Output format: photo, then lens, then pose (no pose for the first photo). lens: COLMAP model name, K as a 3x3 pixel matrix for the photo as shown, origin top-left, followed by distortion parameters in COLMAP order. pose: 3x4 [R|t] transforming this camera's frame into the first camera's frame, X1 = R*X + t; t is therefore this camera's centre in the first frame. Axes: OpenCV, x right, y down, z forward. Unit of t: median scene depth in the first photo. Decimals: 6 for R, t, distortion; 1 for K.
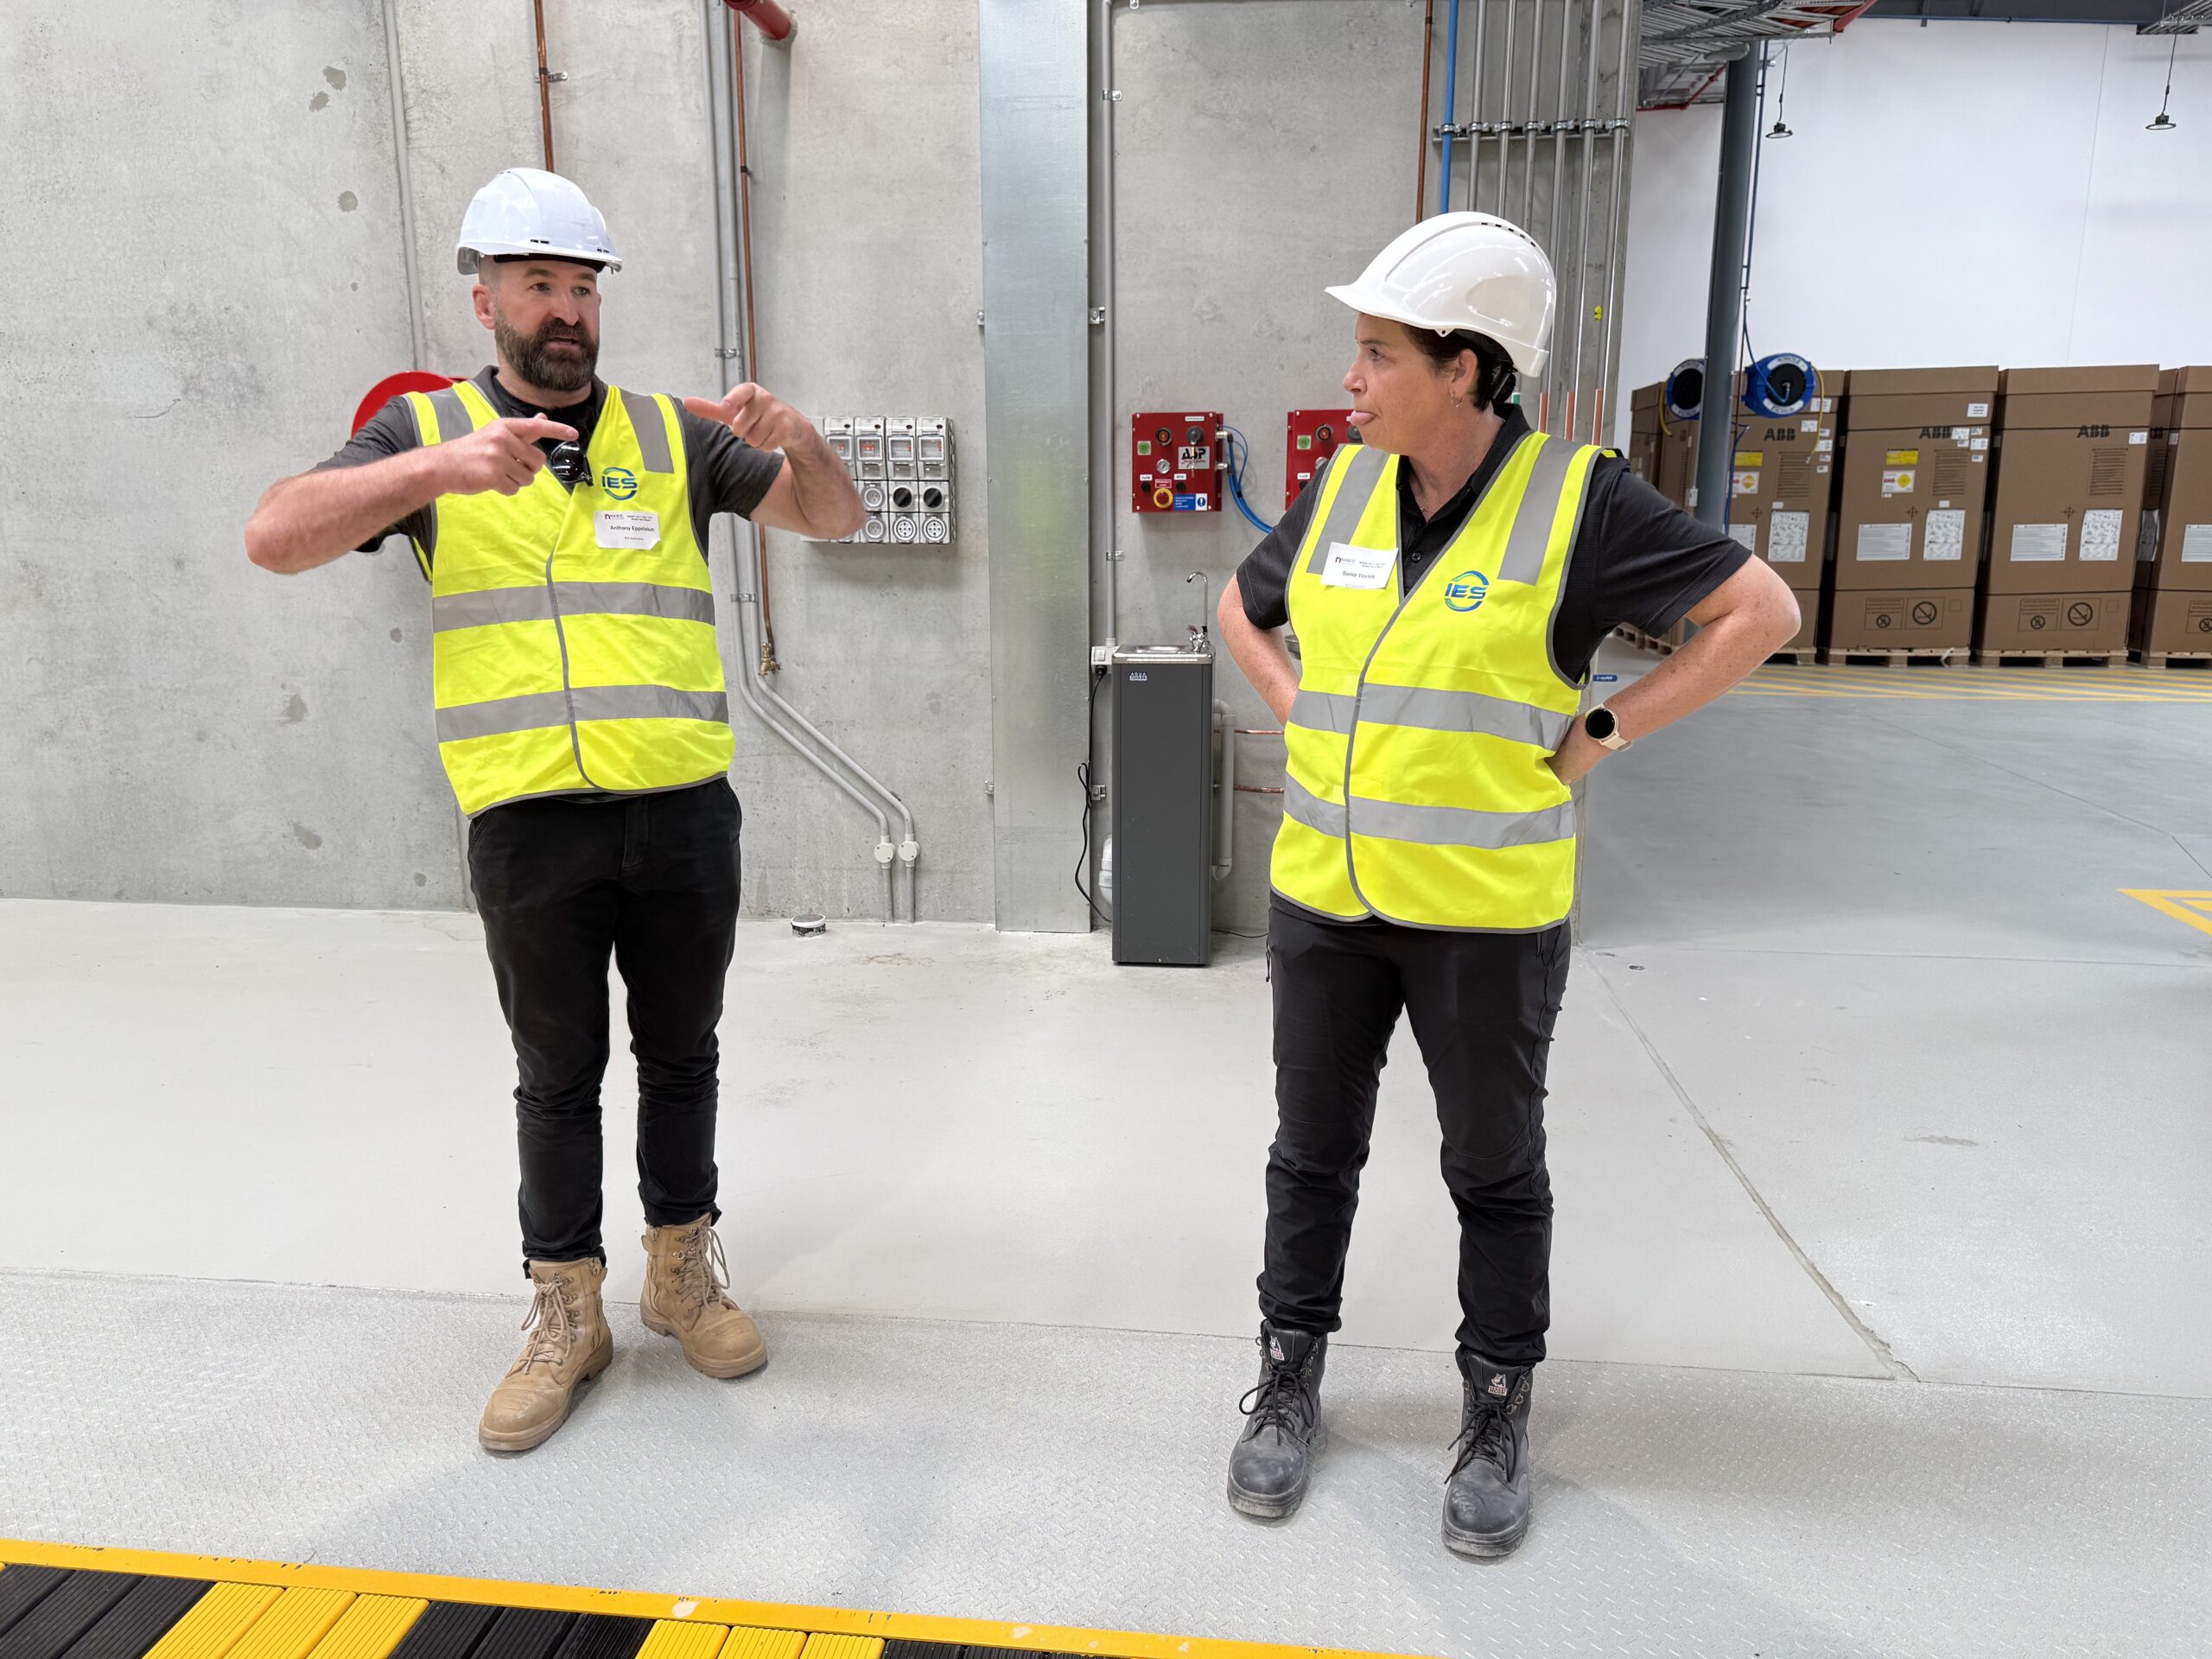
lens RADIAL K [[1549.6, 0, 1113.7], [0, 1549.6, 849.6], [0, 0, 1]] dist [0.035434, -0.029892]
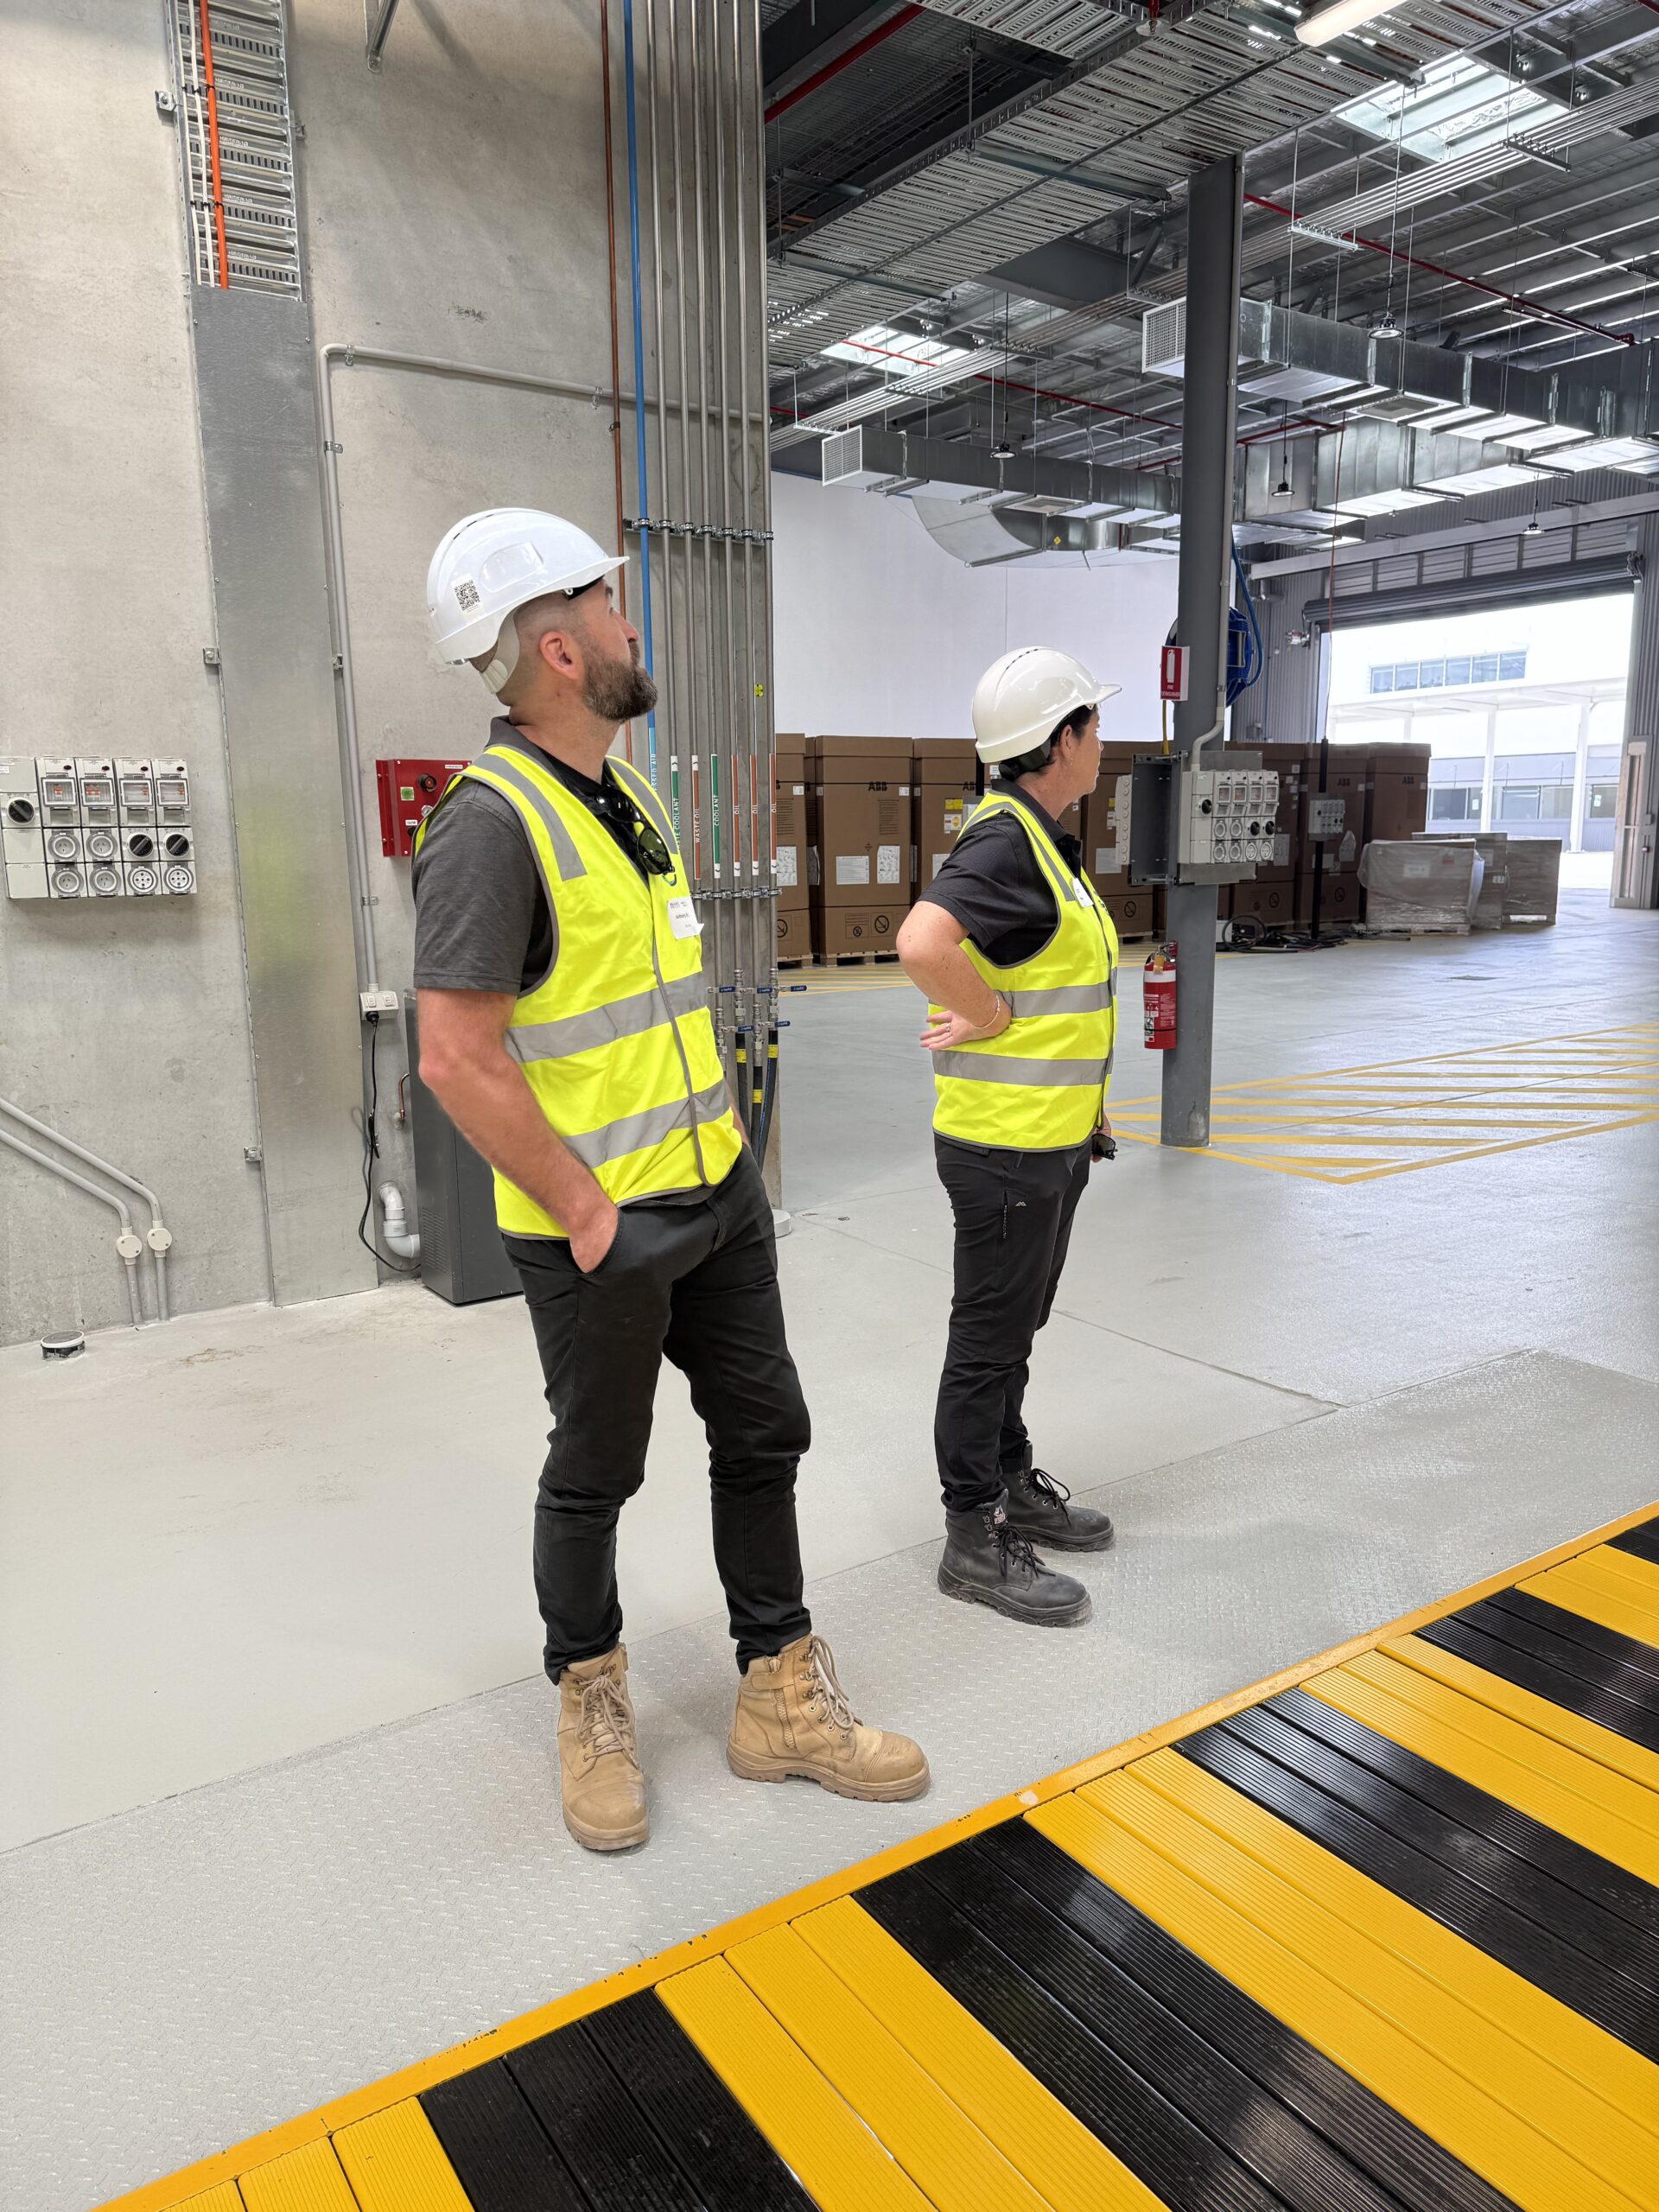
lens RADIAL K [[1549.6, 0, 853.4], [0, 1549.6, 1087.3], [0, 0, 1]] dist [0.035434, -0.029892]
pose [[0.762966, -0.117842, 0.635607, -0.405422], [0.159986, 0.987078, -0.009038, -0.013953], [-0.626329, 0.108584, 0.771960, 0.057496]]
